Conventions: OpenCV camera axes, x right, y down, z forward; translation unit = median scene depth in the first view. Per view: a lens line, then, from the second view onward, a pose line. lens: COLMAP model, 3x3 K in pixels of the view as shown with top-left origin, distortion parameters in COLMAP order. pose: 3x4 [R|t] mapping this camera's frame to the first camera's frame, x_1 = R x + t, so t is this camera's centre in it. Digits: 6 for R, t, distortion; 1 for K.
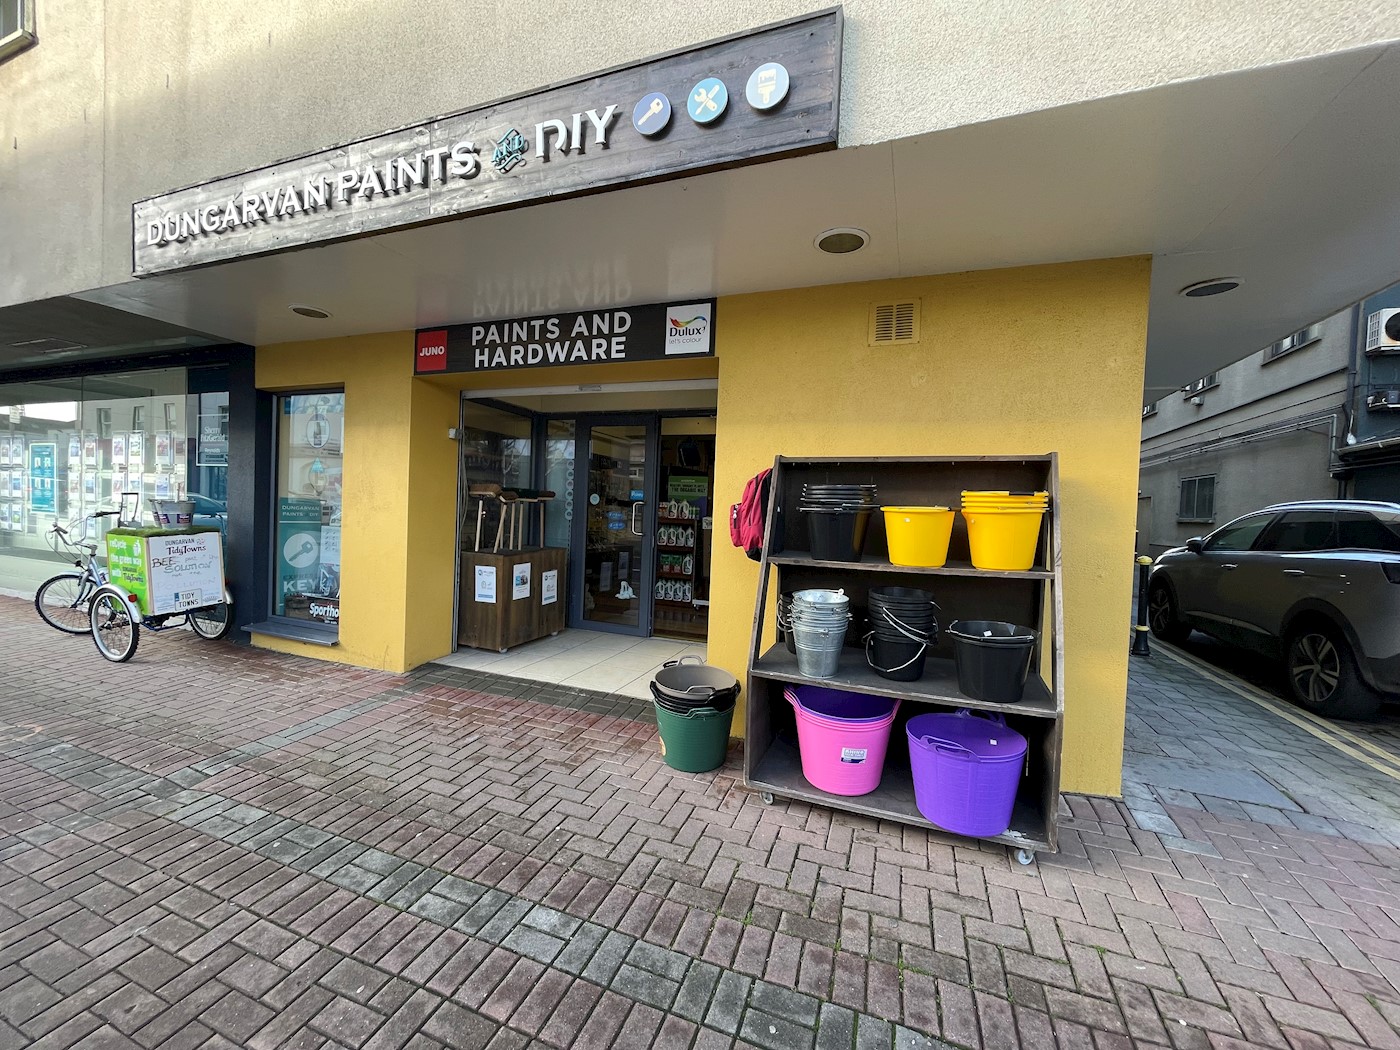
lens RADIAL K [[556.1, 0, 695.3], [0, 556.1, 523.7], [0, 0, 1]] dist [-0.001147, -0.000033]
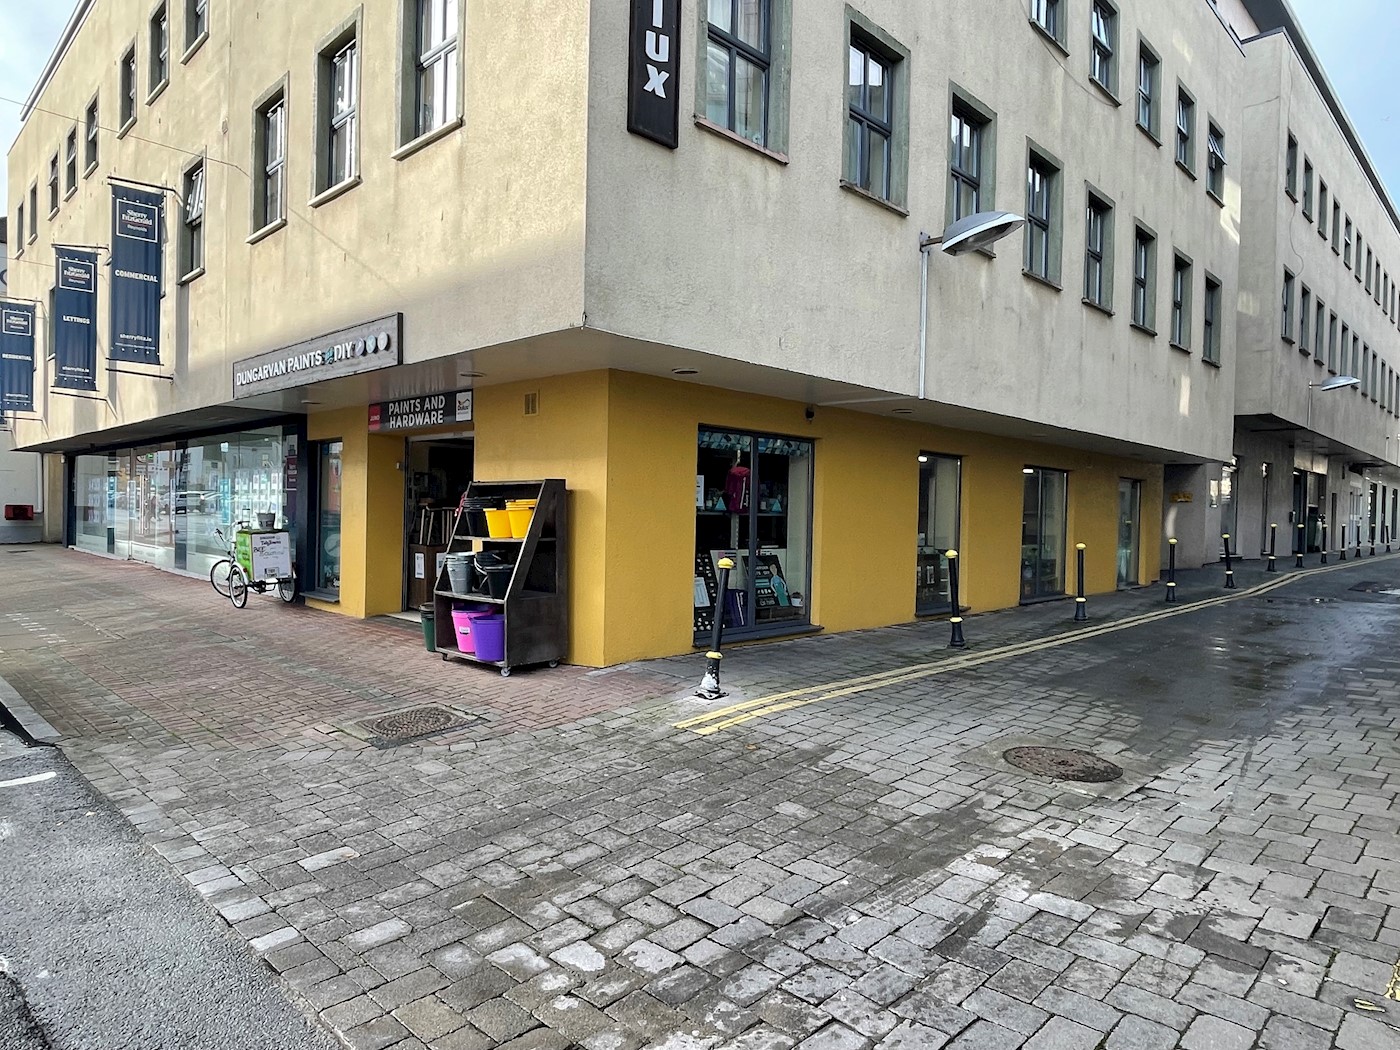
lens RADIAL K [[866.9, 0, 692.3], [0, 866.9, 526.0], [0, 0, 1]] dist [0.006178, 0.002363]
pose [[0.915791, -0.010069, -0.401528, 1.461097], [0.001339, 0.999757, -0.022018, 0.065566], [0.401652, 0.019626, 0.915582, -0.988928]]
